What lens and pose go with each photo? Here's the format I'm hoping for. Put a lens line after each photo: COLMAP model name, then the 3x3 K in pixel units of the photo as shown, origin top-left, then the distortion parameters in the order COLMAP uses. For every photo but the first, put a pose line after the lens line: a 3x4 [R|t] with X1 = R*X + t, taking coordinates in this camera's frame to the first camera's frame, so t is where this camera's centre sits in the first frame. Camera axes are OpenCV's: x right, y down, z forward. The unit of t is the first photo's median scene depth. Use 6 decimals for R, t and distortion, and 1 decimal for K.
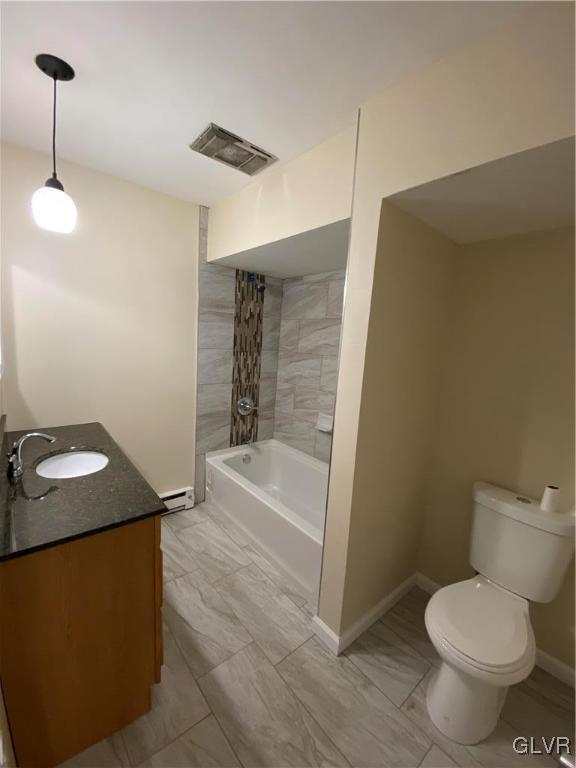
lens RADIAL K [[315.7, 0, 287.4], [0, 315.7, 385.8], [0, 0, 1]] dist [-0.000391, -0.000958]
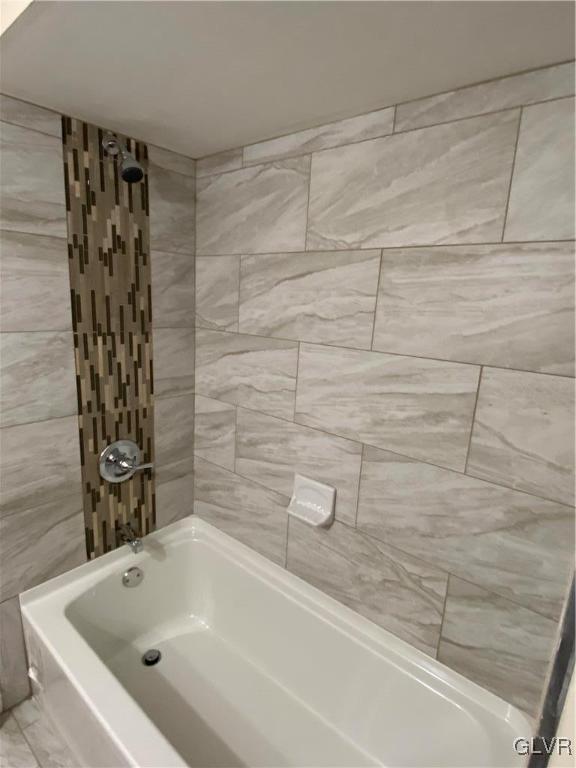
lens RADIAL K [[403.0, 0, 300.9], [0, 403.0, 379.4], [0, 0, 1]] dist [-0.004113, -0.009382]
pose [[0.981577, -0.047862, 0.184977, 0.011896], [0.036231, 0.997178, 0.065755, -0.076652], [-0.187602, -0.057841, 0.980541, 0.448036]]
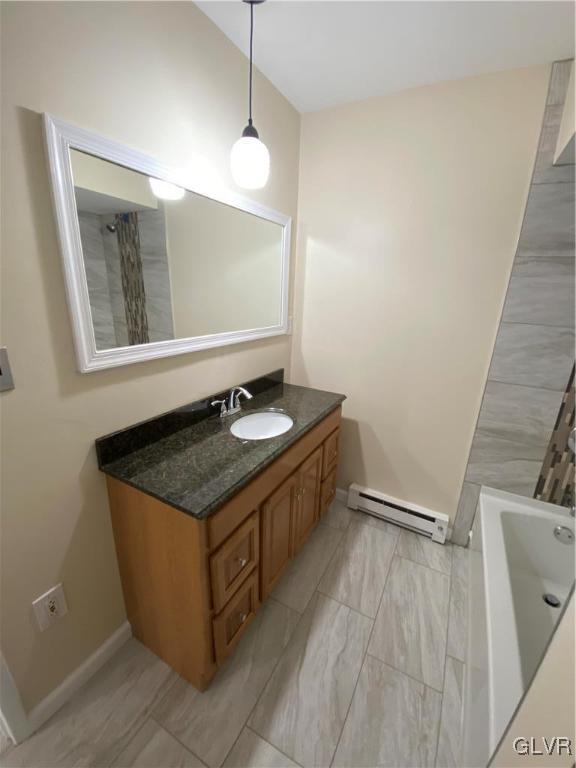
lens RADIAL K [[315.7, 0, 284.7], [0, 315.7, 384.1], [0, 0, 1]] dist [-0.000391, -0.000958]
pose [[0.350030, 0.230467, -0.907945, 0.142148], [-0.153459, 0.970275, 0.187127, -0.048588], [0.924083, 0.073832, 0.374993, 0.358133]]
